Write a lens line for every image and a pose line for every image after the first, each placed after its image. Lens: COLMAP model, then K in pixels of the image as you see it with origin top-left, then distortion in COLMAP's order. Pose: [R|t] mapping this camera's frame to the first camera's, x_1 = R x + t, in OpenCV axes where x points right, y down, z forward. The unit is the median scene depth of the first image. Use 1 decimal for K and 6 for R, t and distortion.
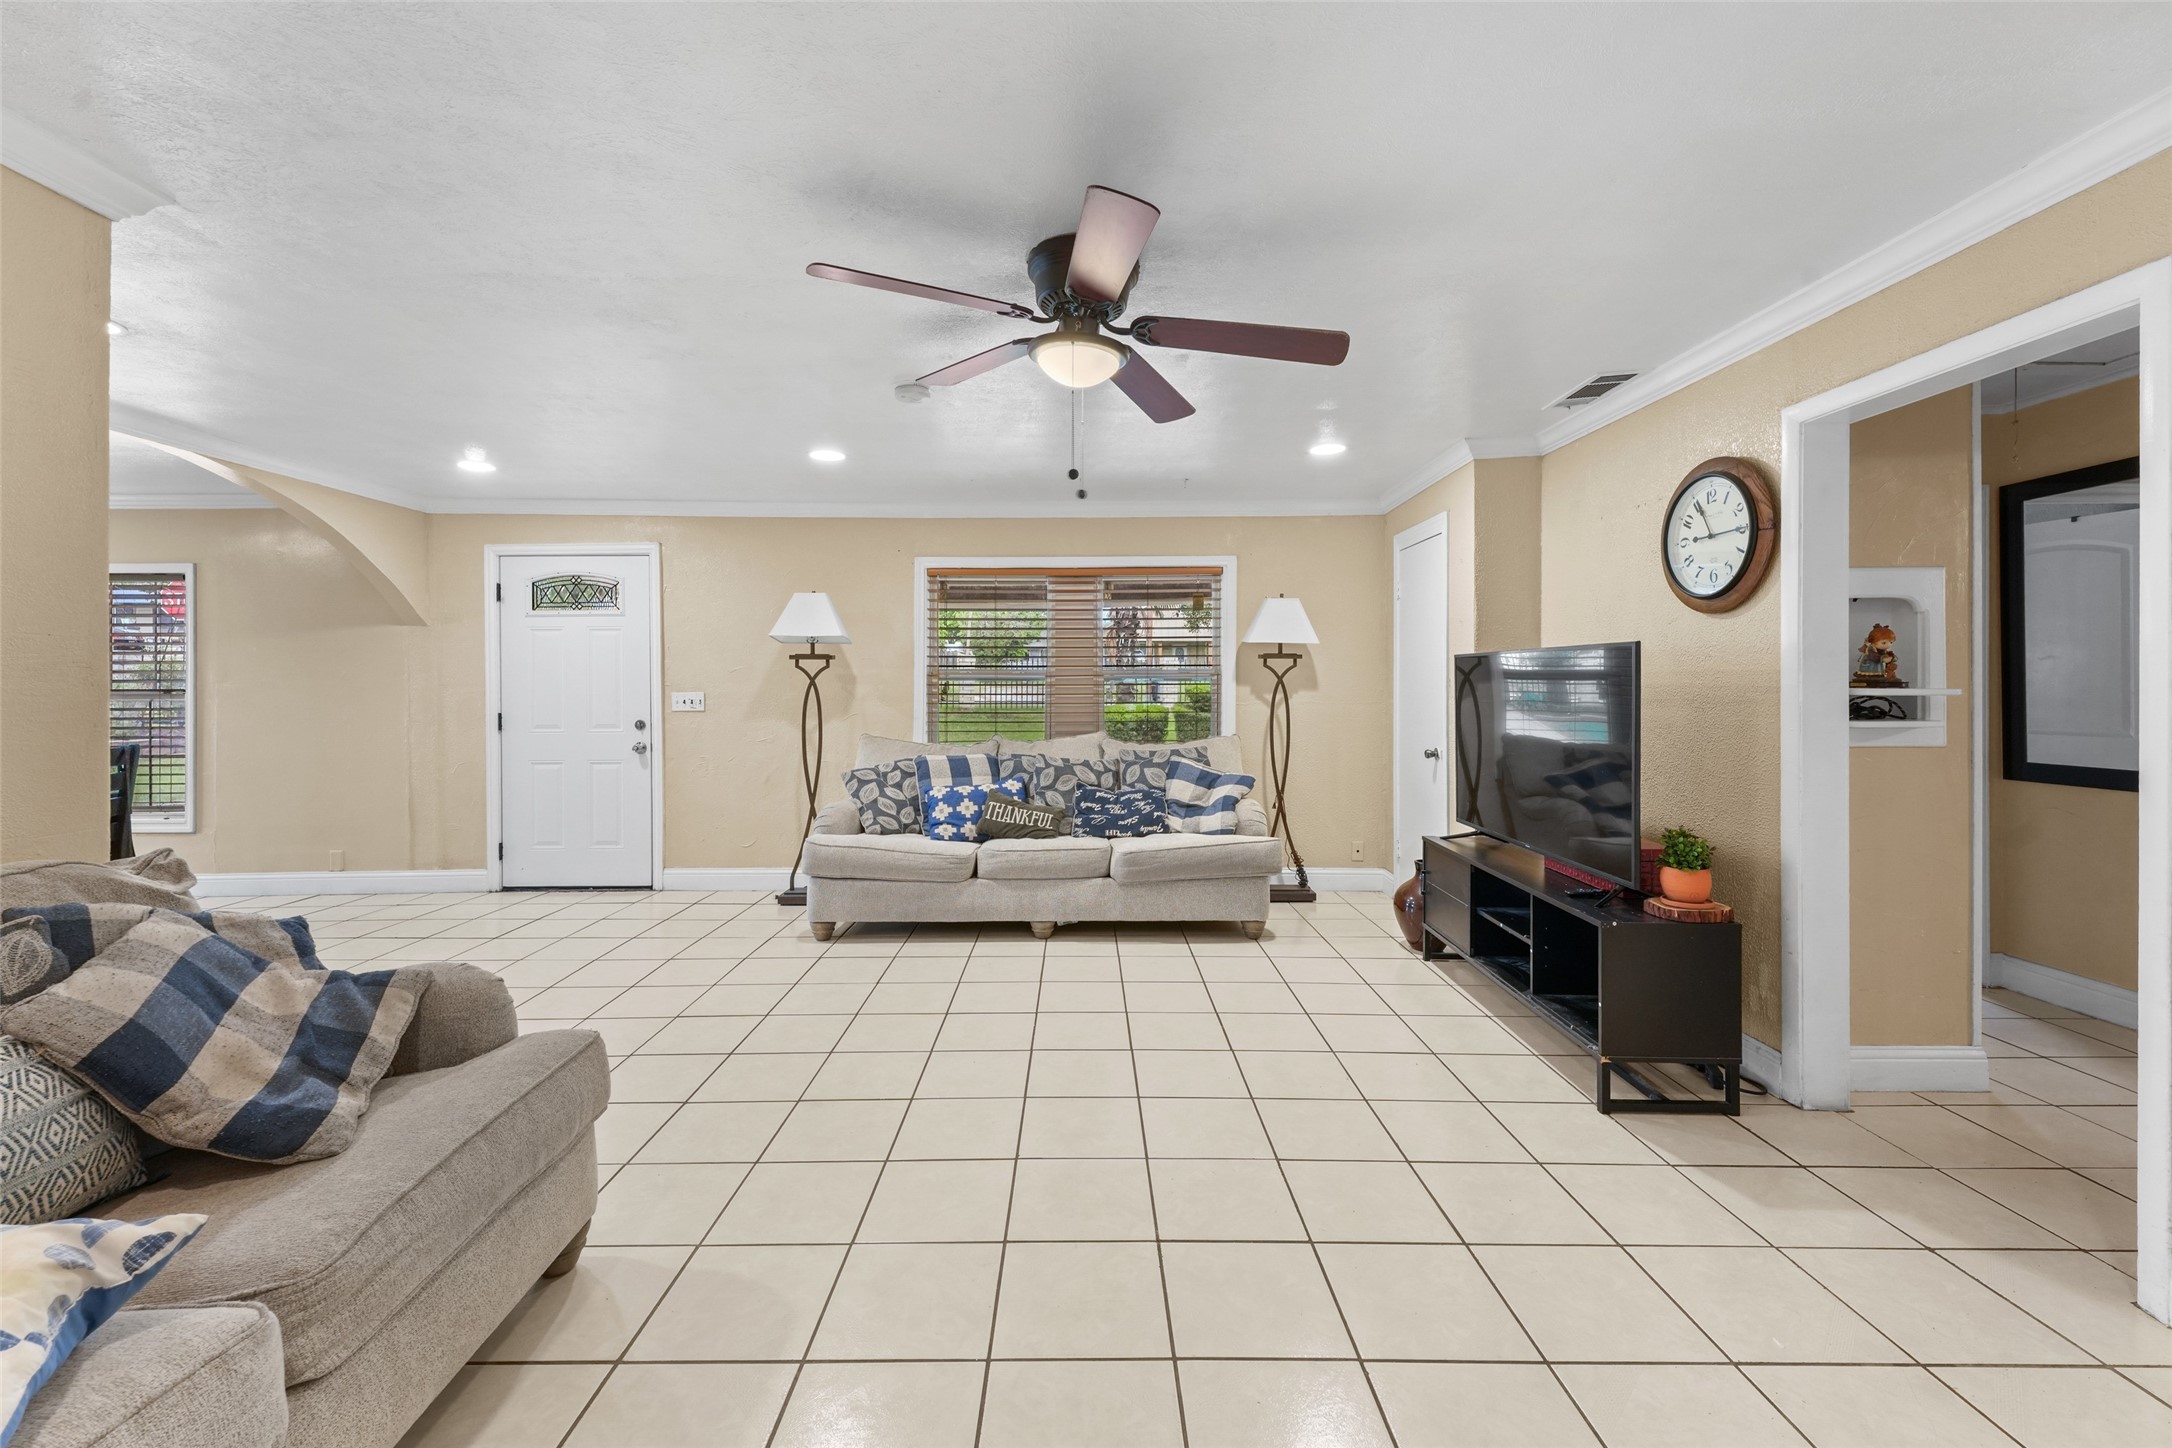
lens RADIAL K [[867.9, 0, 1083.6], [0, 867.9, 684.7], [0, 0, 1]] dist [0.005635, -0.001914]
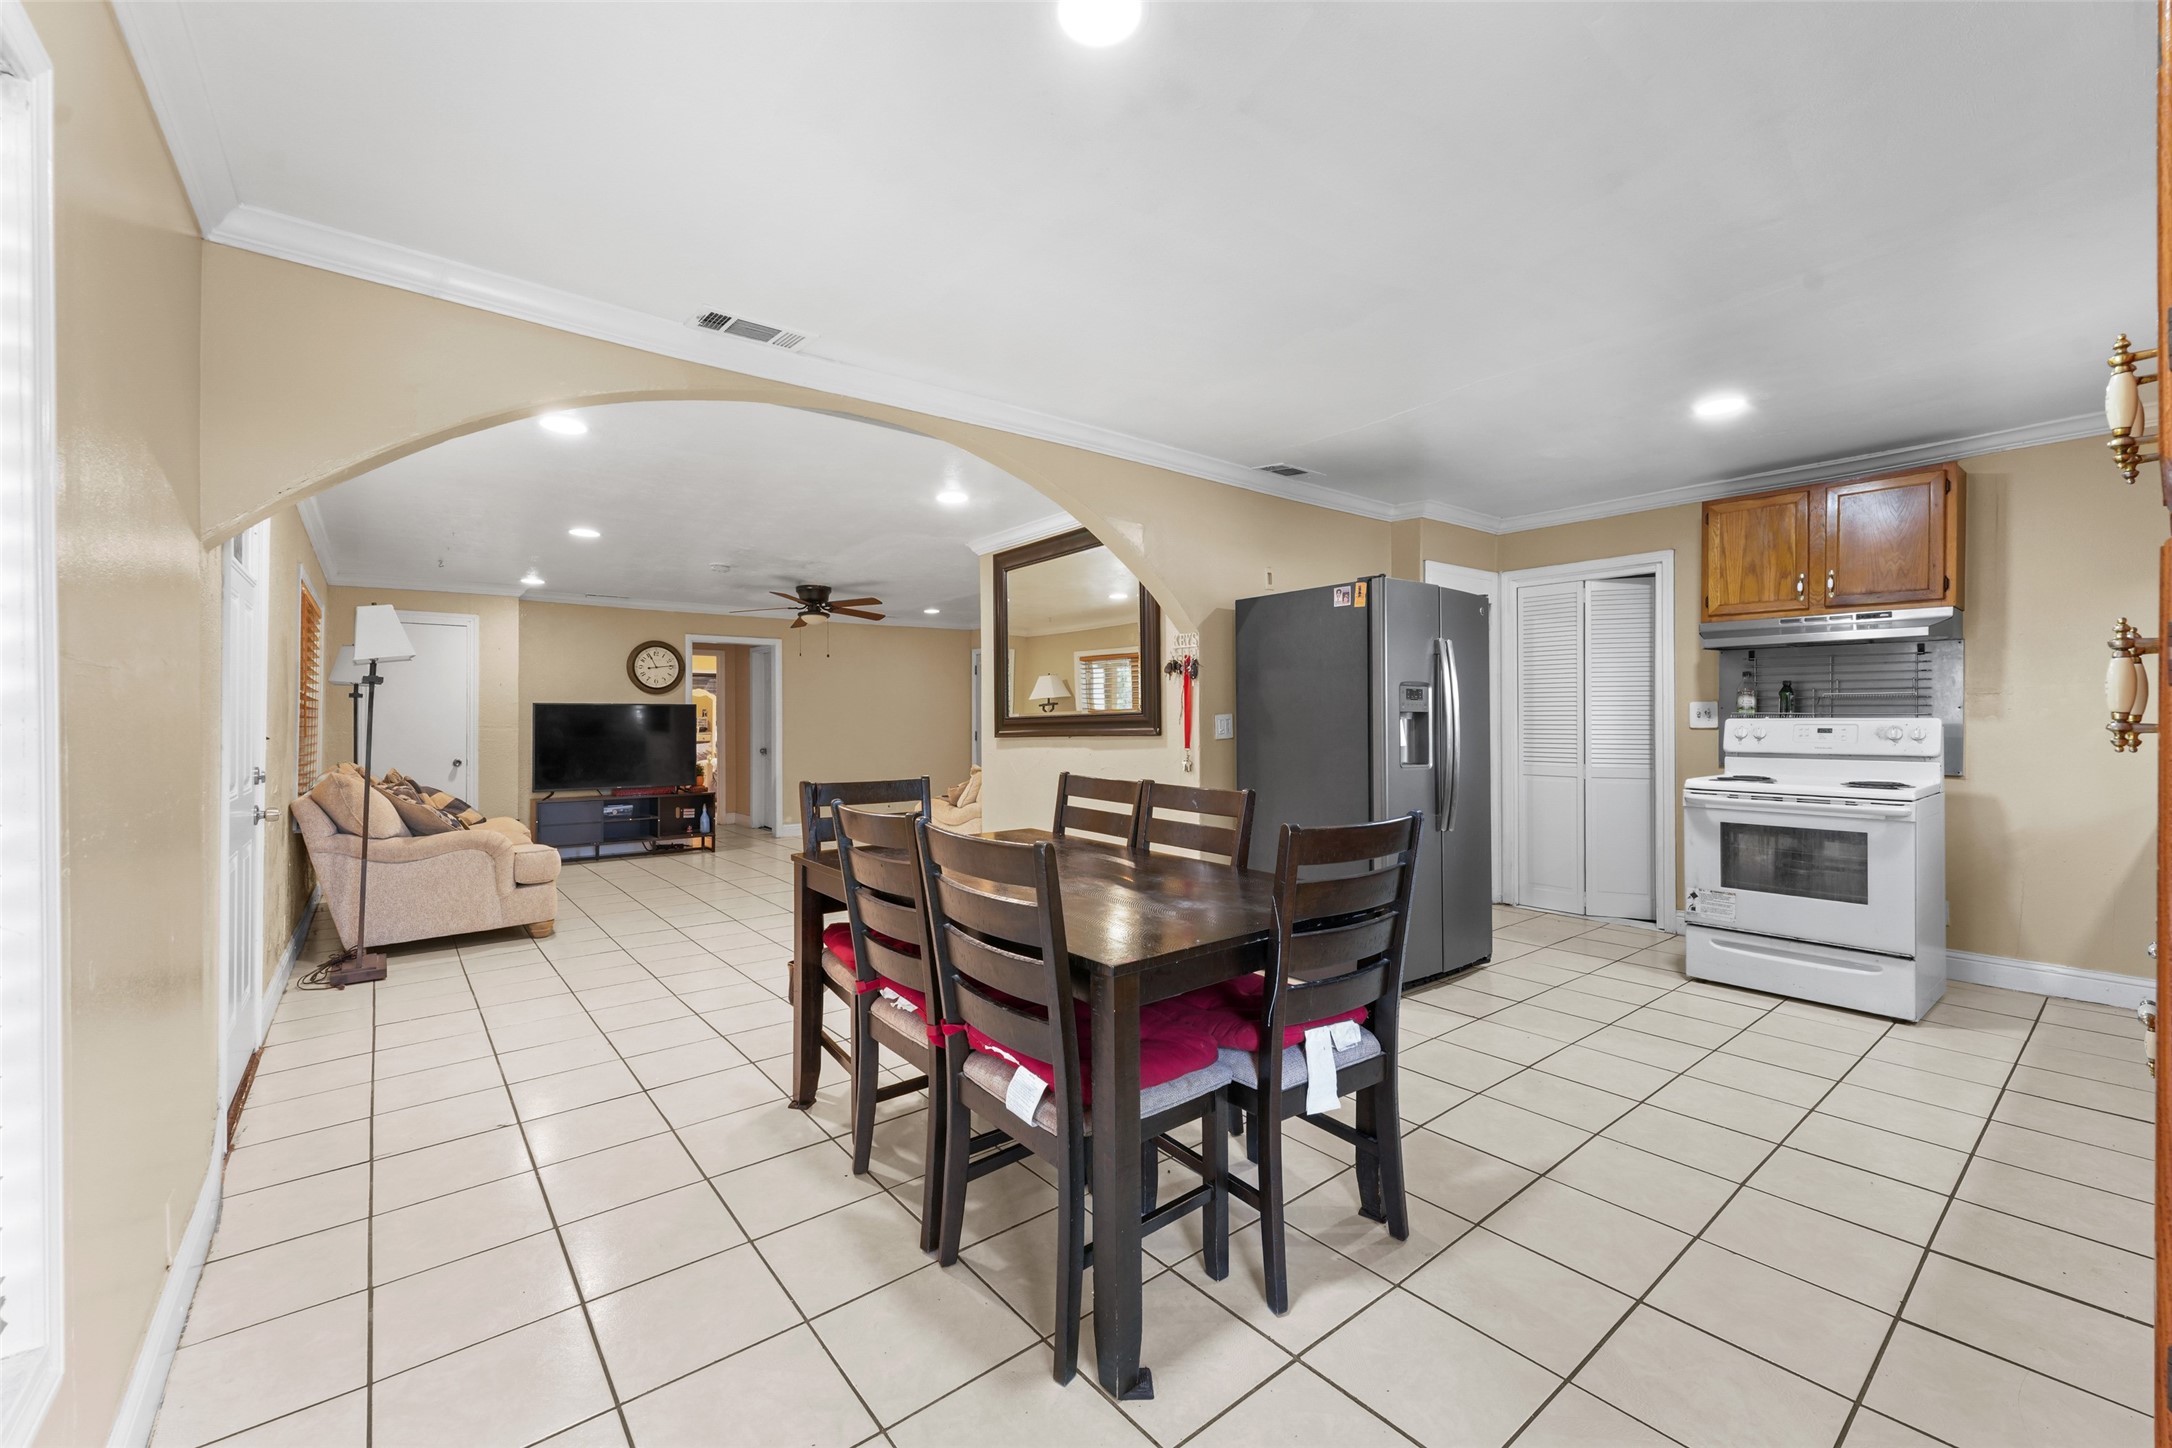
lens RADIAL K [[867.9, 0, 1079.9], [0, 867.9, 716.9], [0, 0, 1]] dist [0.005635, -0.001914]
pose [[-0.622995, 0.011293, 0.782144, -1.406211], [0.008901, 0.999933, -0.007347, 0.015414], [-0.782175, 0.002385, -0.623054, 0.992403]]
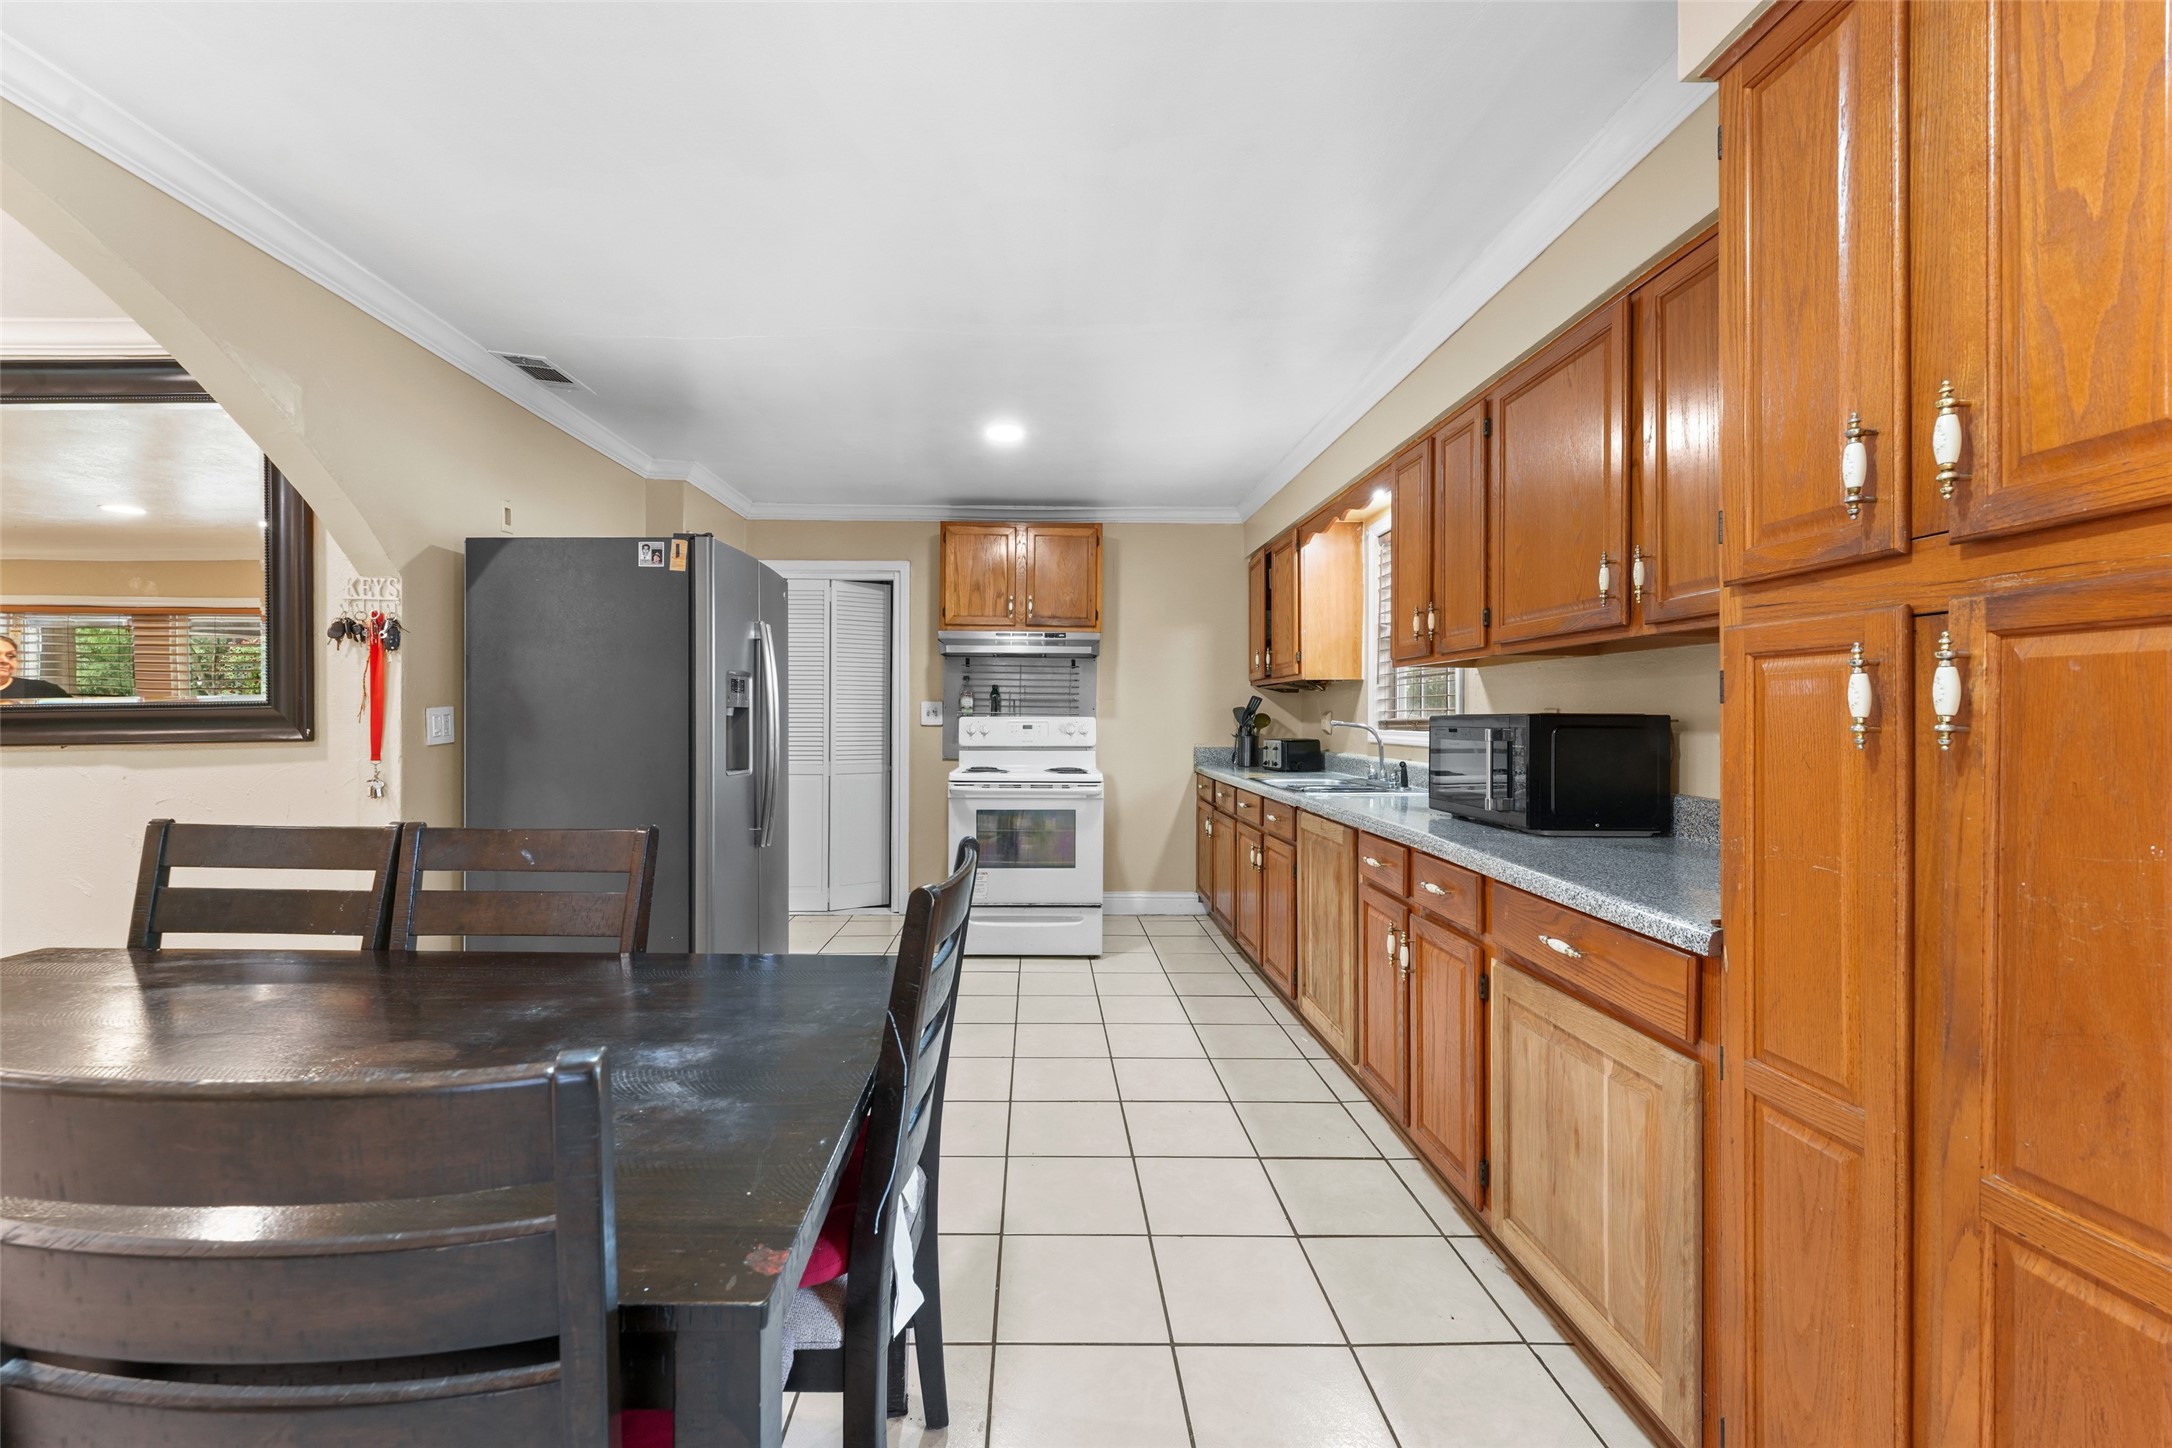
lens RADIAL K [[867.9, 0, 1050.3], [0, 867.9, 716.3], [0, 0, 1]] dist [0.005635, -0.001914]
pose [[-0.999865, 0.004222, -0.015884, -1.213061], [0.004193, 0.999989, 0.001885, 0.014469], [0.015892, 0.001818, -0.999872, 0.922483]]
